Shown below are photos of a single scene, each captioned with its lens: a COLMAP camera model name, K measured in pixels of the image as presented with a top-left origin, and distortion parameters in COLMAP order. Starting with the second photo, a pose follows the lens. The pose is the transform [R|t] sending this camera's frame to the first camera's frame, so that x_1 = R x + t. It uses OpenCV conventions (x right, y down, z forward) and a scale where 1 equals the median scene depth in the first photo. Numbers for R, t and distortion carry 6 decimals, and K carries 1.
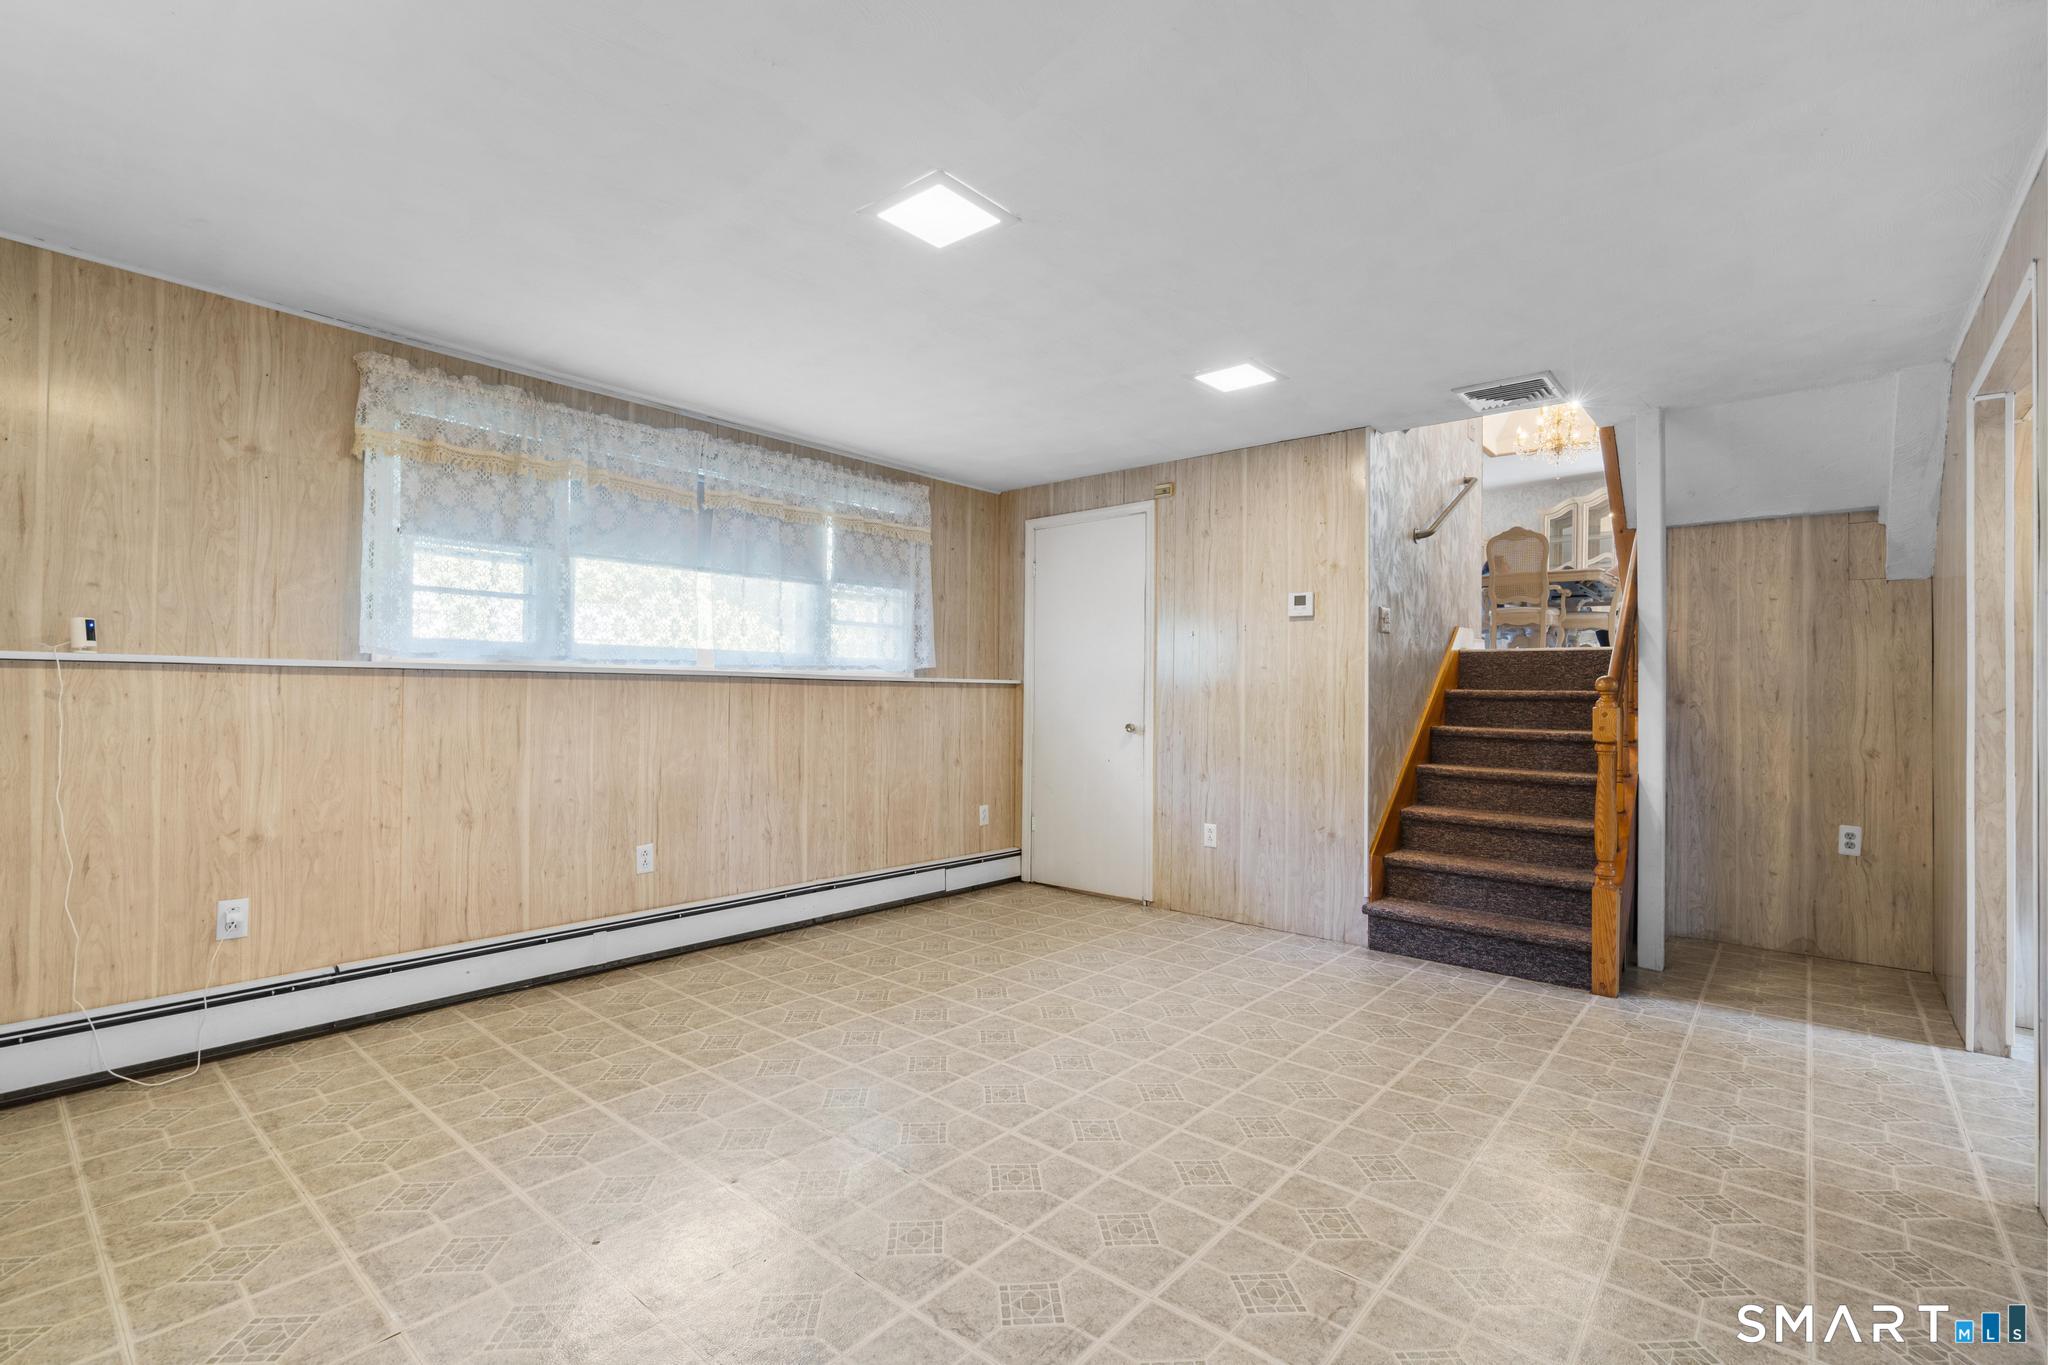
lens RADIAL K [[919.8, 0, 1029.1], [0, 919.8, 685.6], [0, 0, 1]] dist [-0.009481, 0.001803]
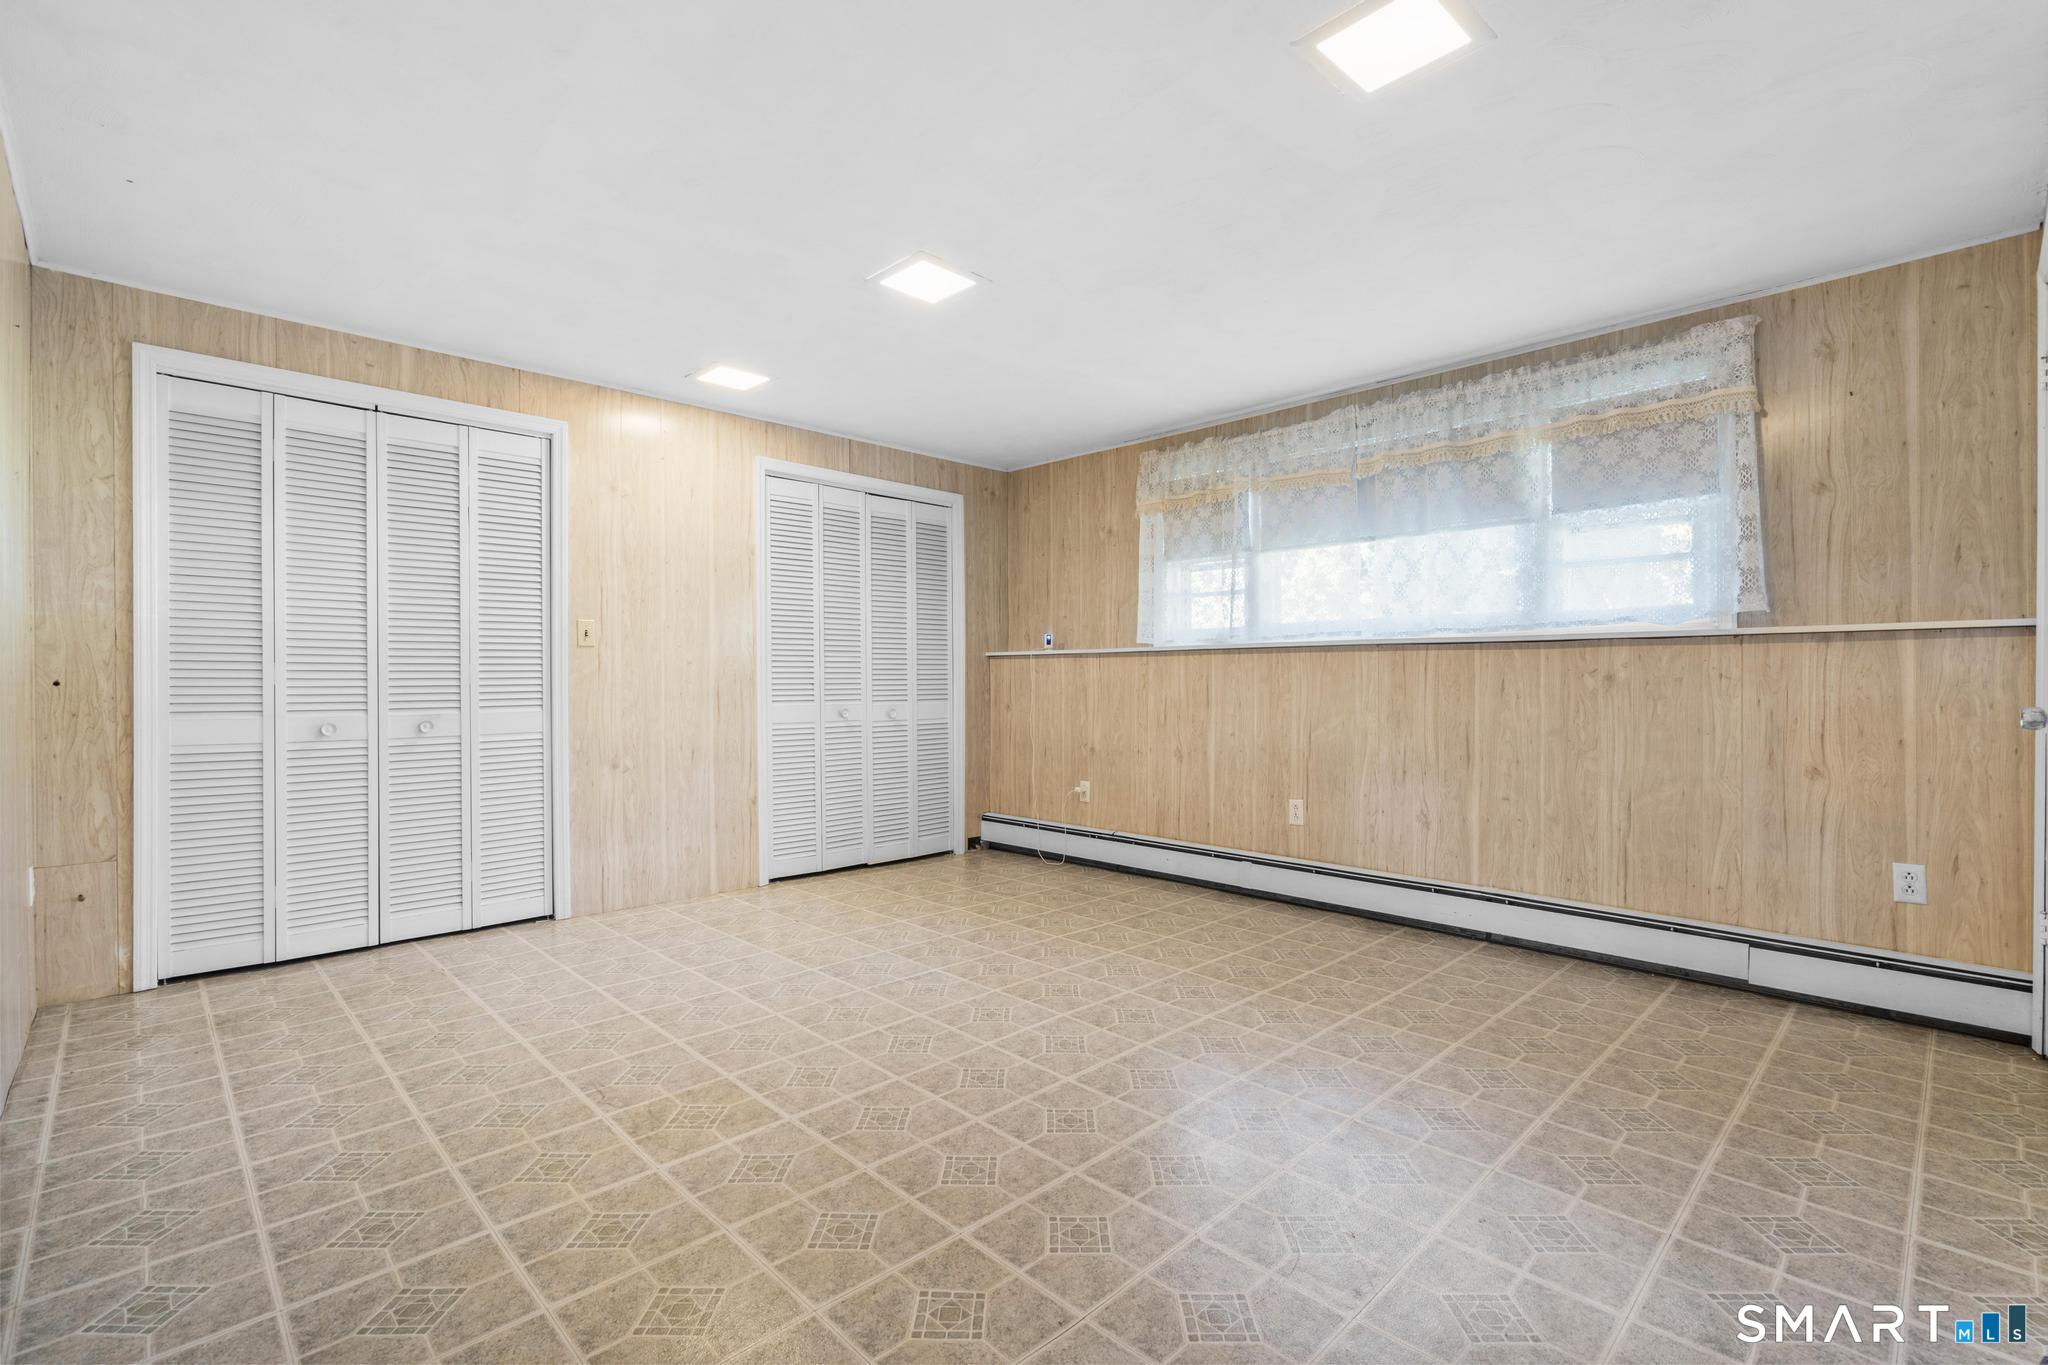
lens RADIAL K [[919.8, 0, 1028.9], [0, 919.8, 683.3], [0, 0, 1]] dist [-0.009481, 0.001803]
pose [[-0.092199, -0.008412, -0.995705, 0.726648], [0.009012, 0.999916, -0.009282, 0.039447], [0.995700, -0.009829, -0.092116, 0.781300]]
